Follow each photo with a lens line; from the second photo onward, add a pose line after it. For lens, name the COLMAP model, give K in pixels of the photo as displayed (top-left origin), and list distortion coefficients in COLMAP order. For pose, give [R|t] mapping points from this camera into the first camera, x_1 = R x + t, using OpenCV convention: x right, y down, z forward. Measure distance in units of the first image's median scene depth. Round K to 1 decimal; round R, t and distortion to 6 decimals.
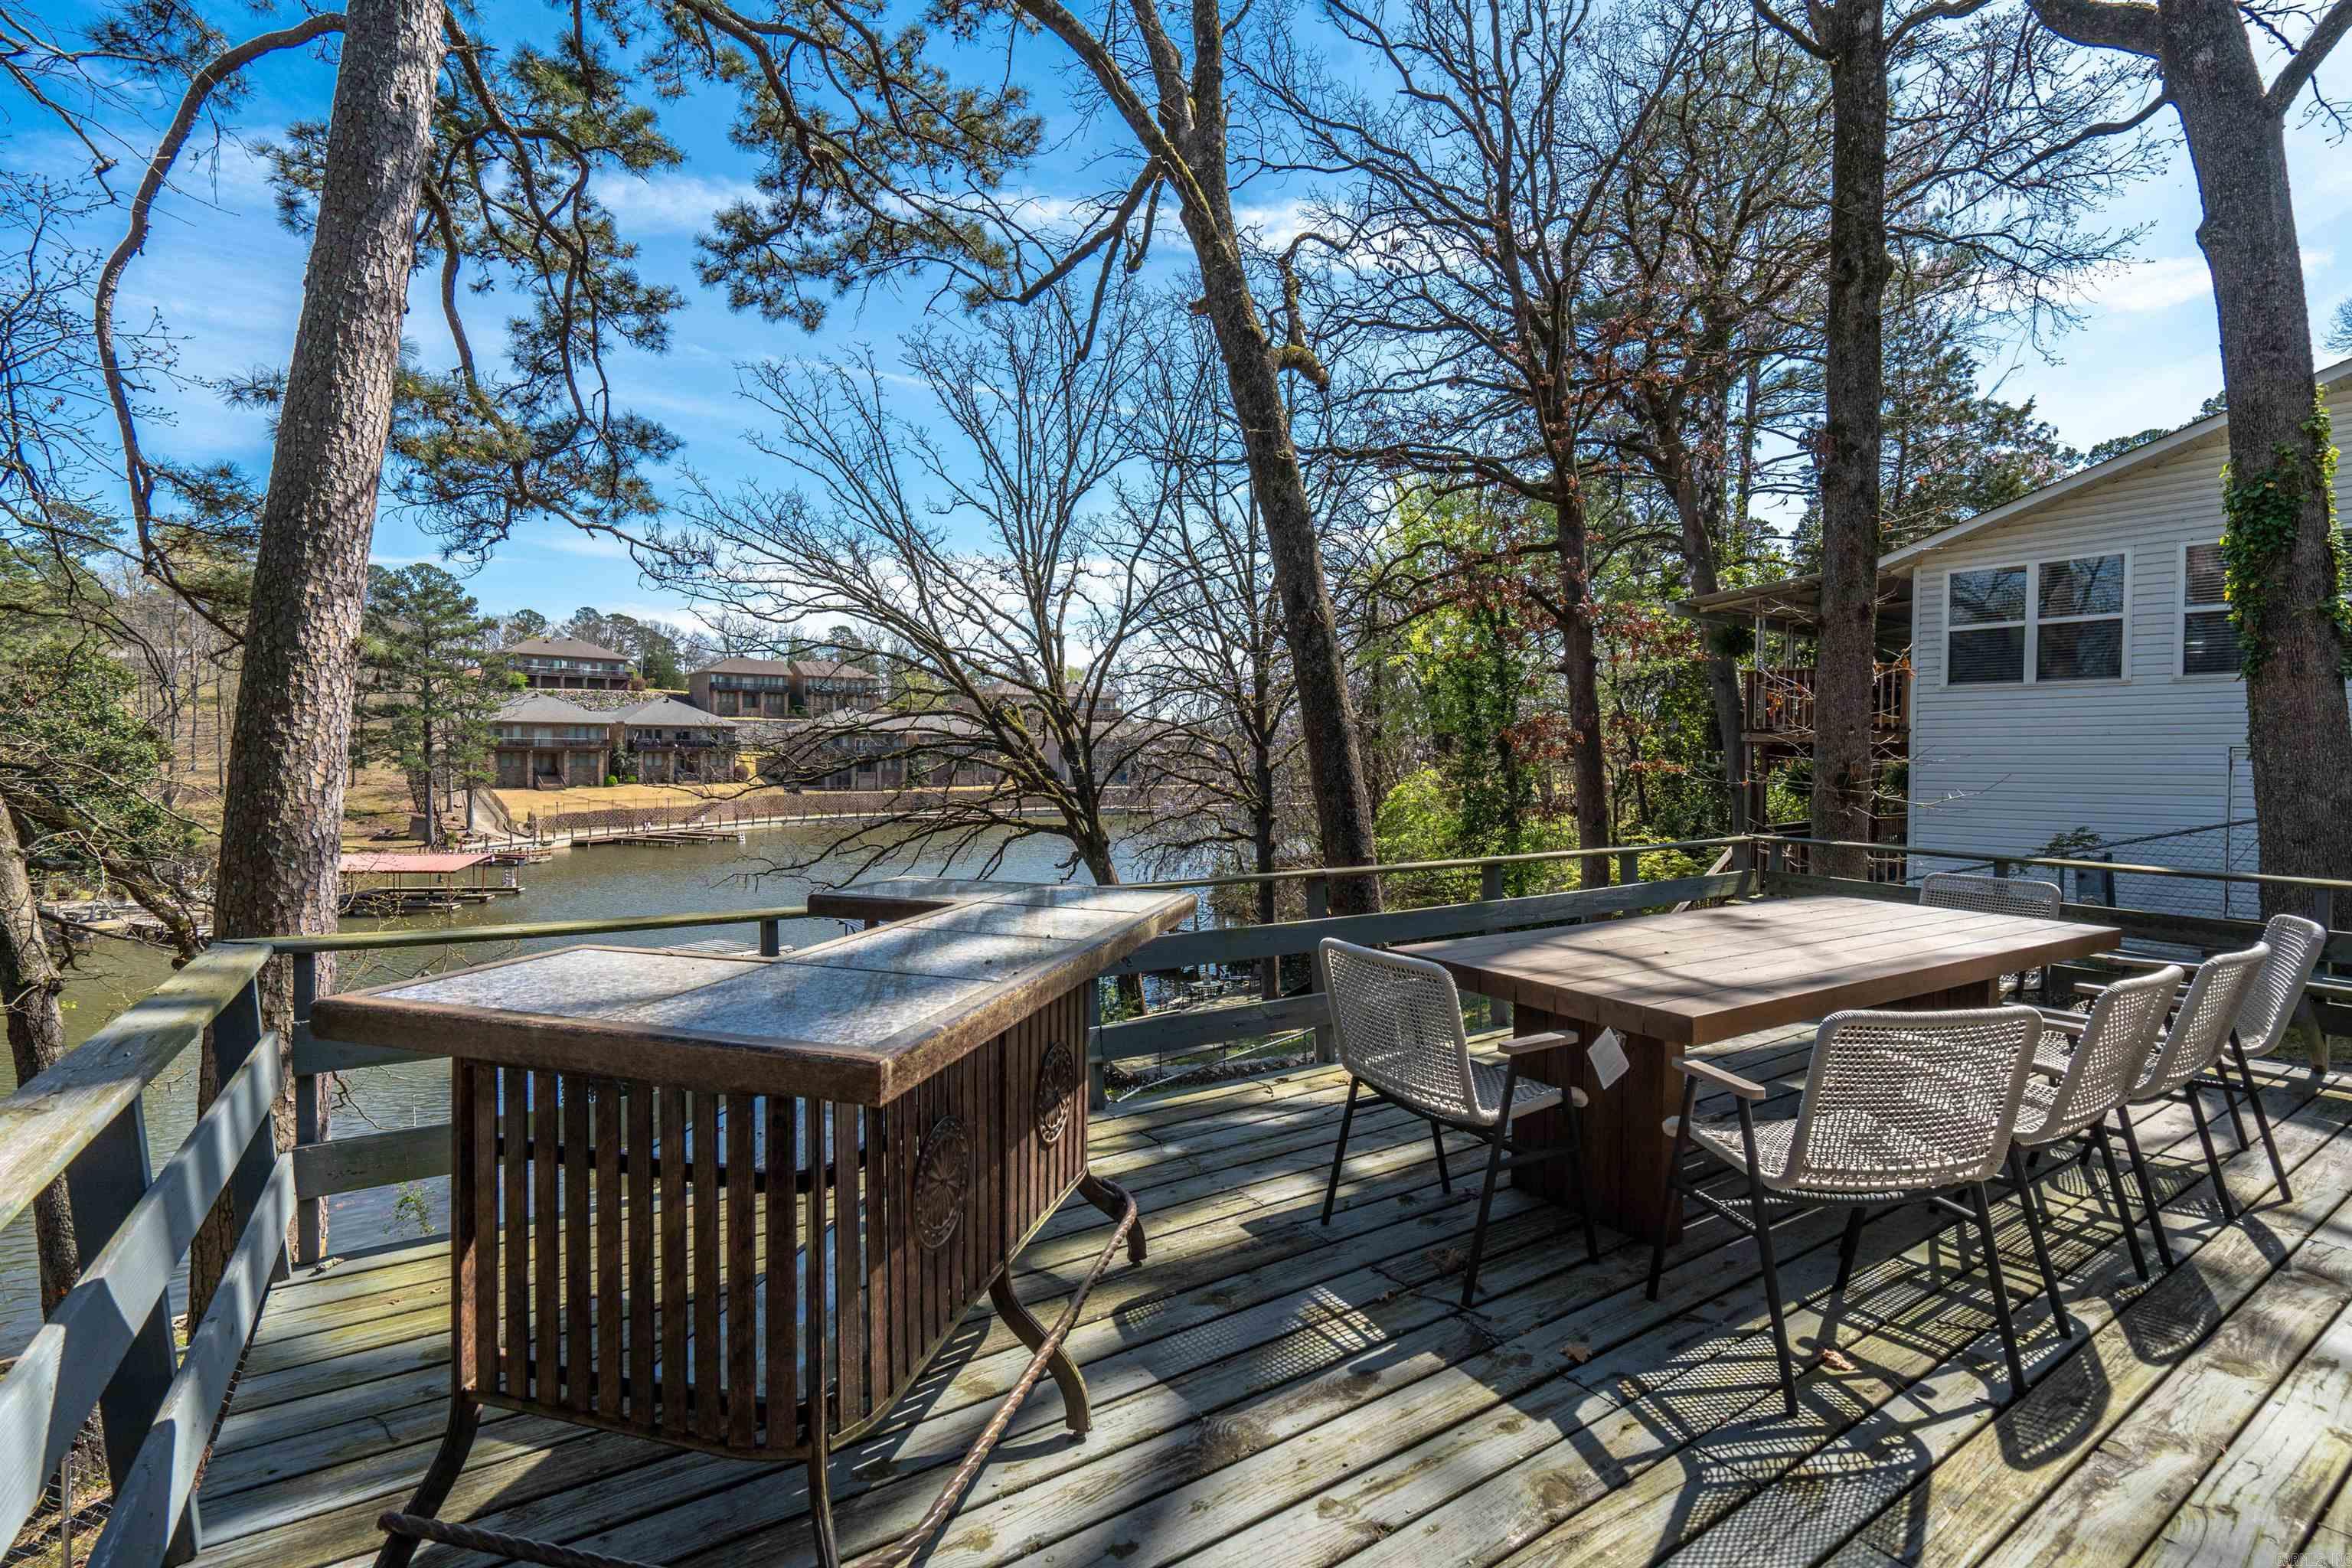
lens RADIAL K [[1043.6, 0, 1149.6], [0, 1043.6, 782.6], [0, 0, 1]] dist [0.000634, 0.000597]
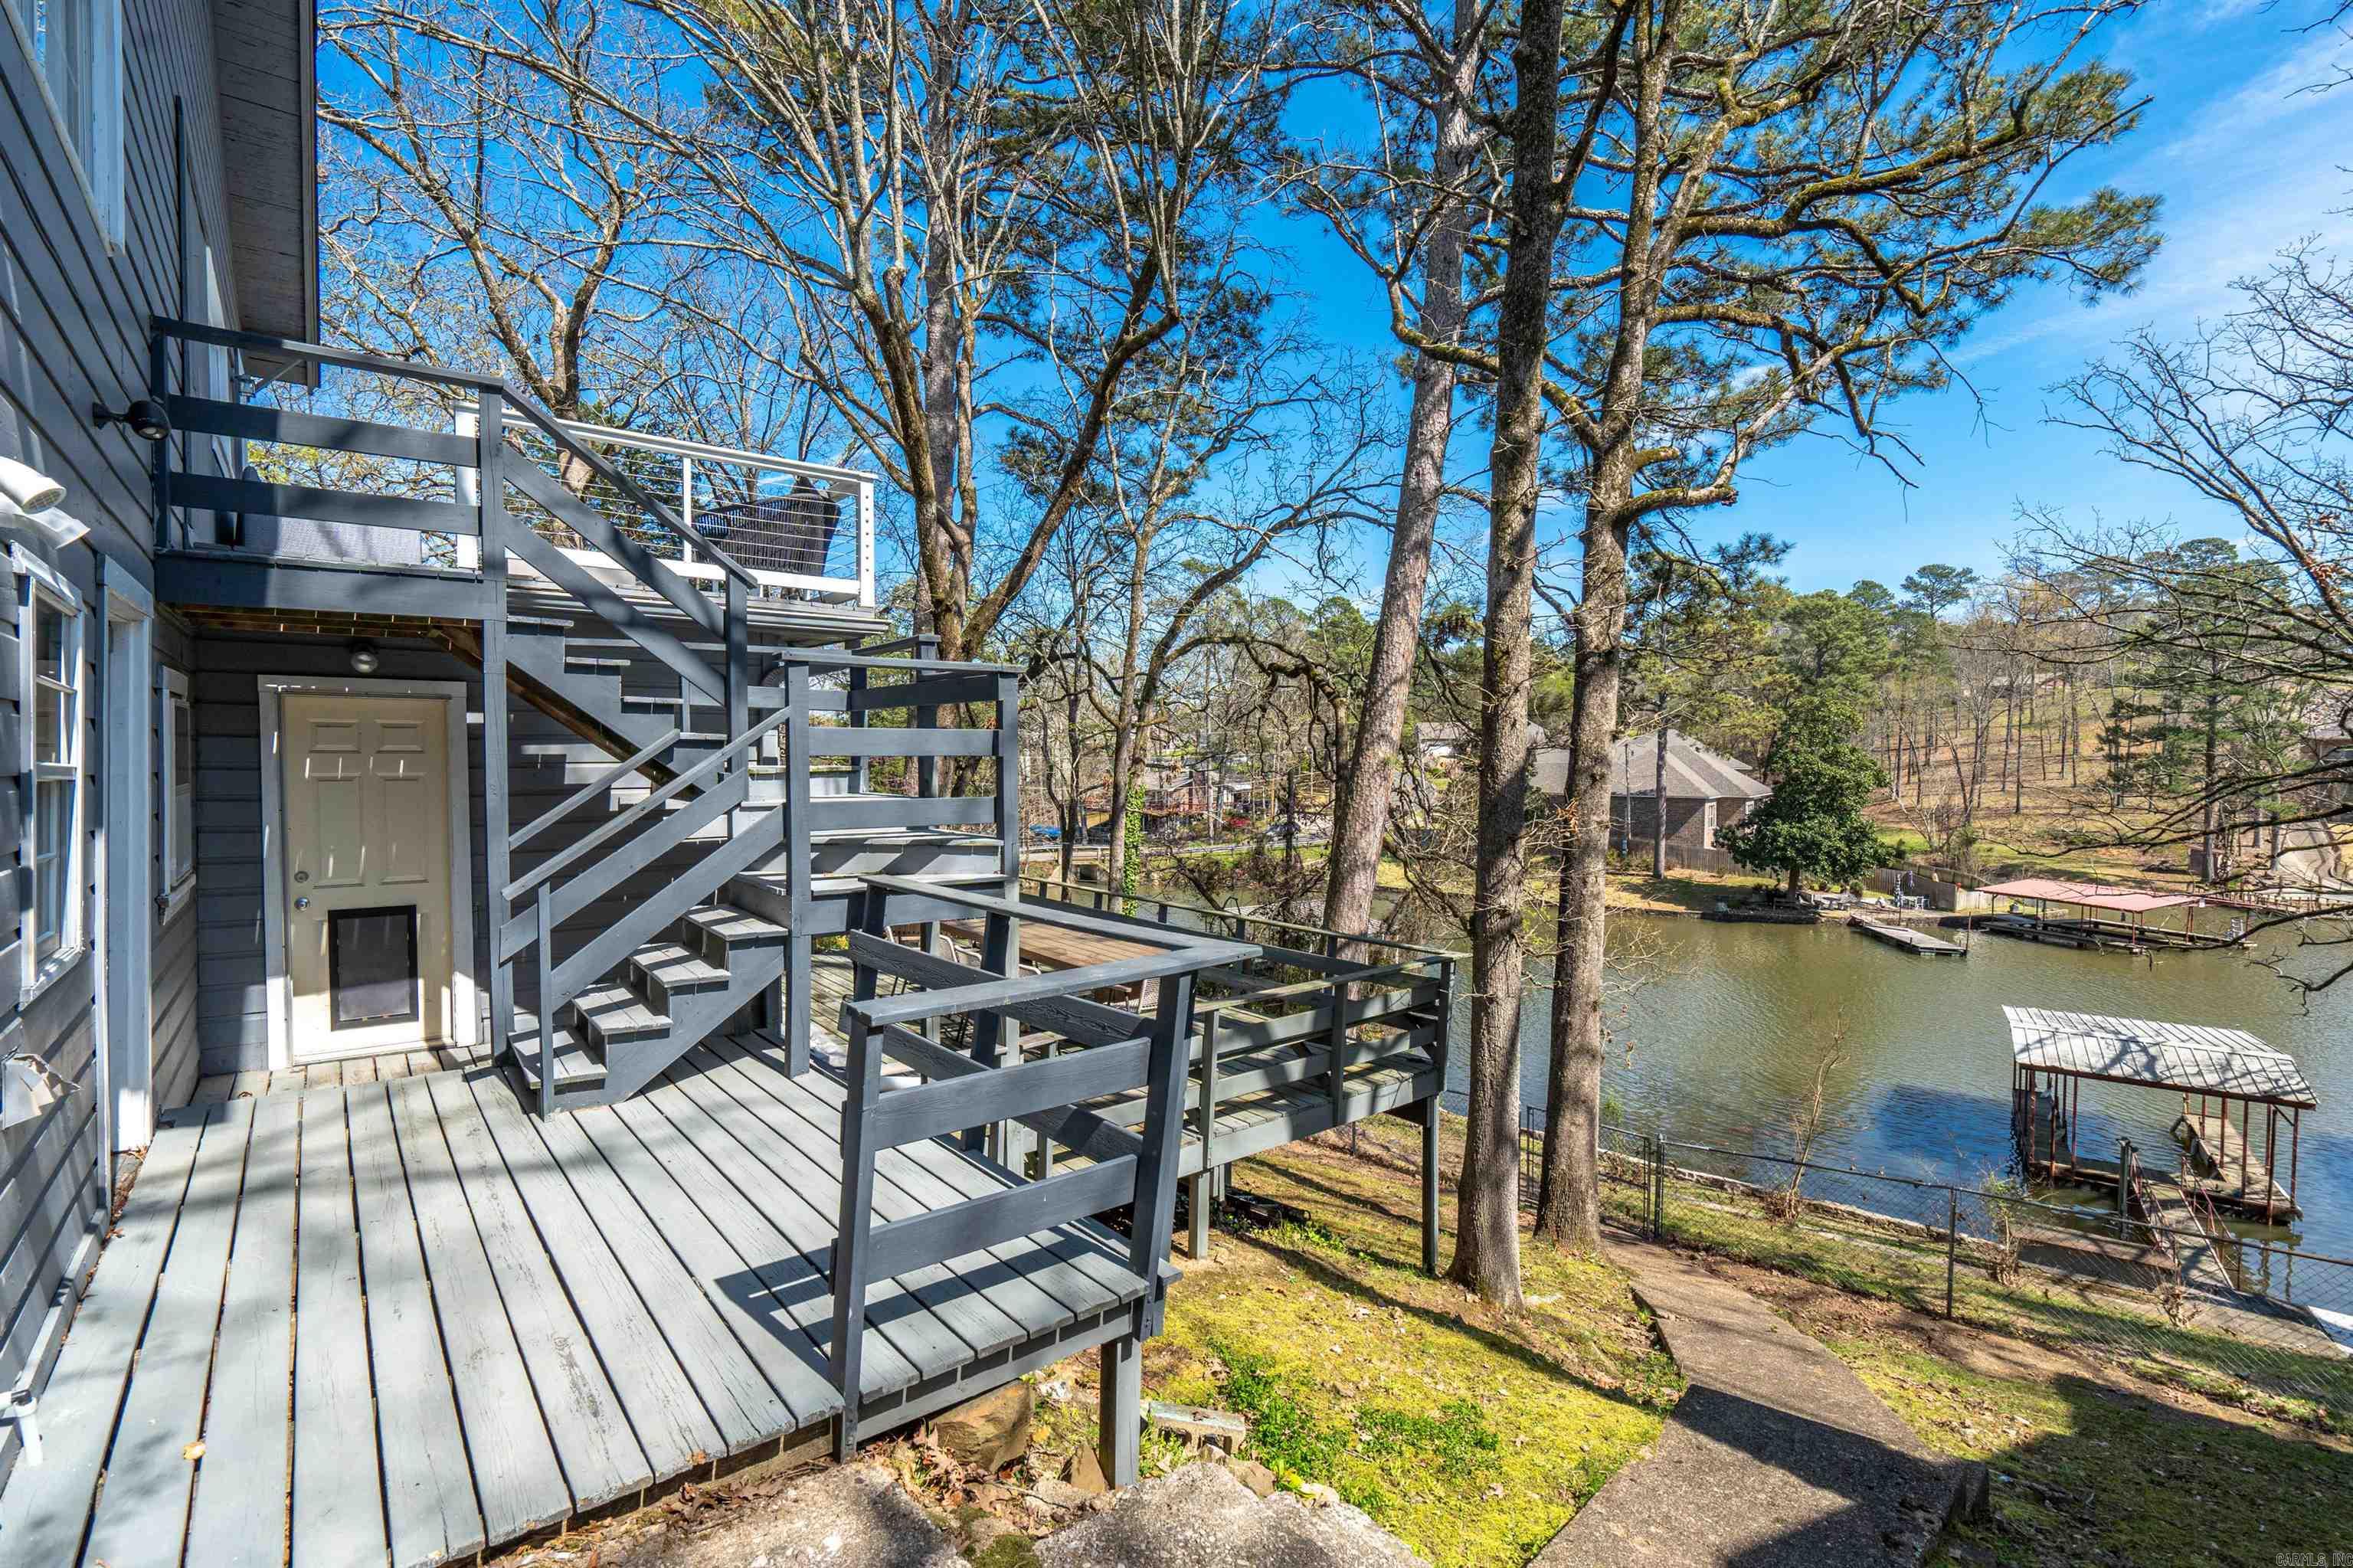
lens RADIAL K [[1060.8, 0, 1195.5], [0, 1060.8, 802.7], [0, 0, 1]] dist [0.000798, 0.001413]
pose [[0.113024, 0.037626, -0.992880, 0.104669], [-0.034119, 0.998840, 0.033968, -0.008946], [0.993006, 0.030037, 0.114176, 0.034009]]
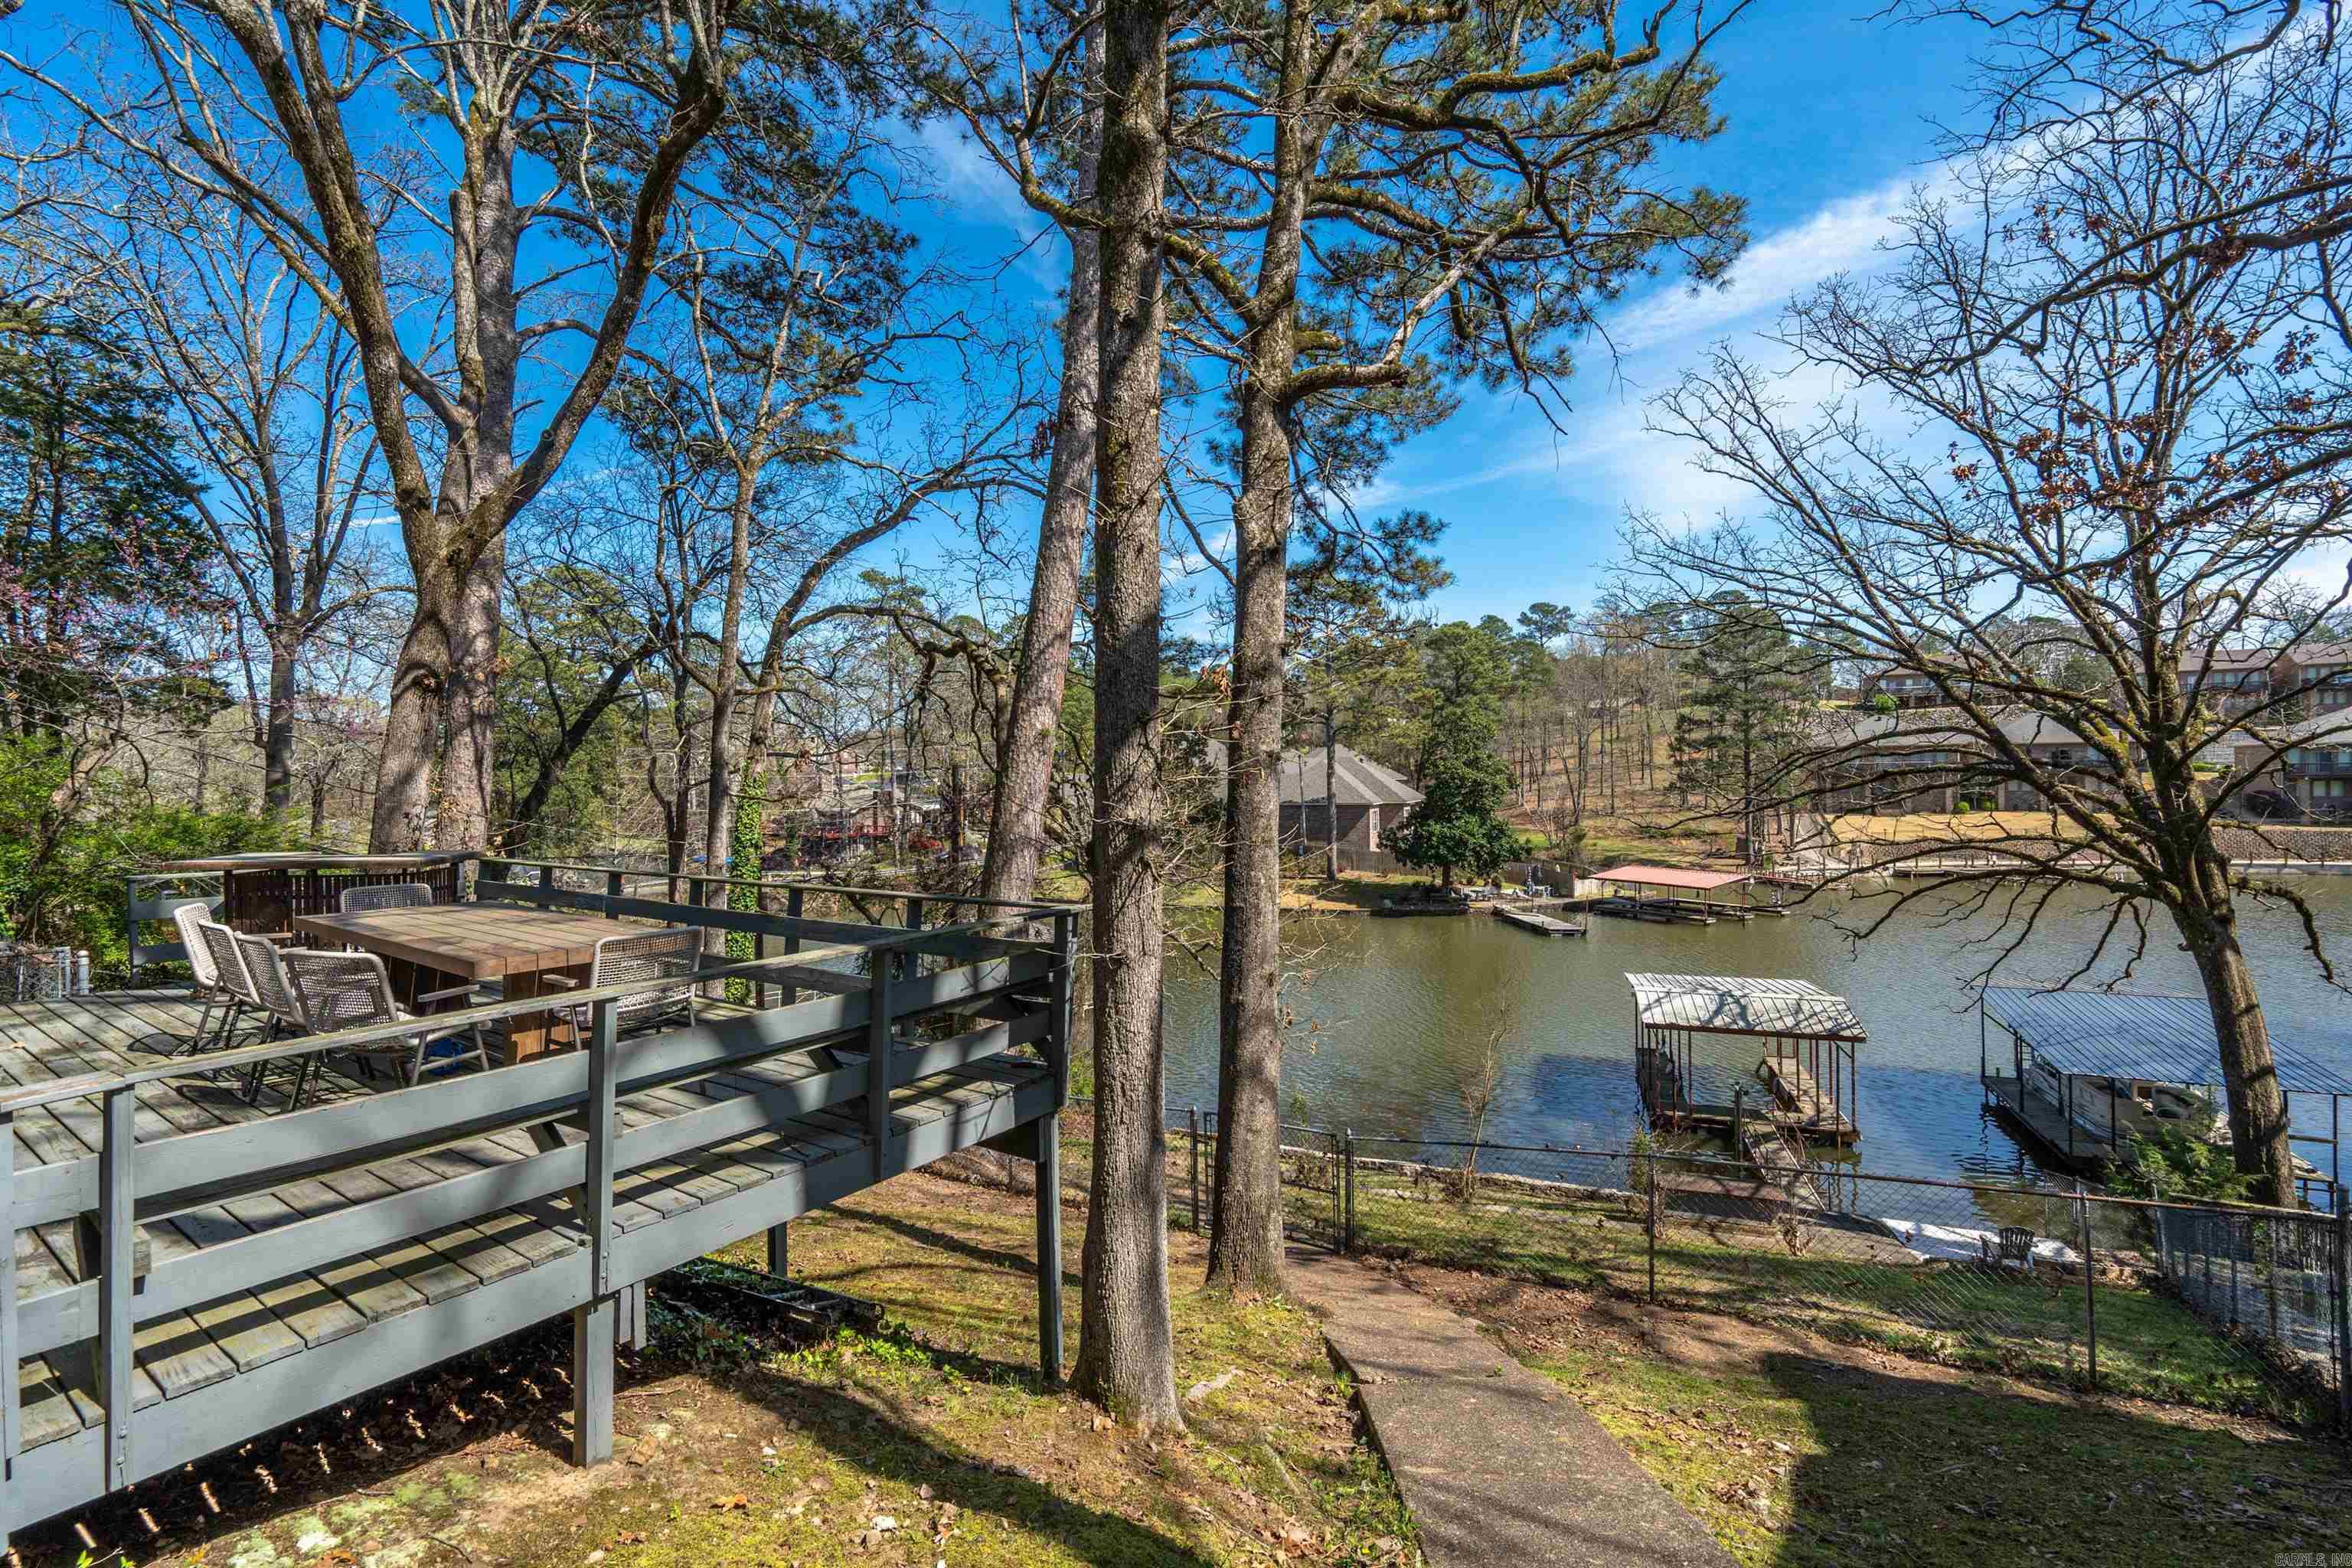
lens RADIAL K [[1046.4, 0, 1190.8], [0, 1046.4, 784.8], [0, 0, 1]] dist [-0.003303, 0.000123]
pose [[0.383918, -0.005249, -0.923352, 0.083244], [-0.014160, 0.999833, -0.011572, -0.002023], [0.923259, 0.017518, 0.383779, 0.046018]]
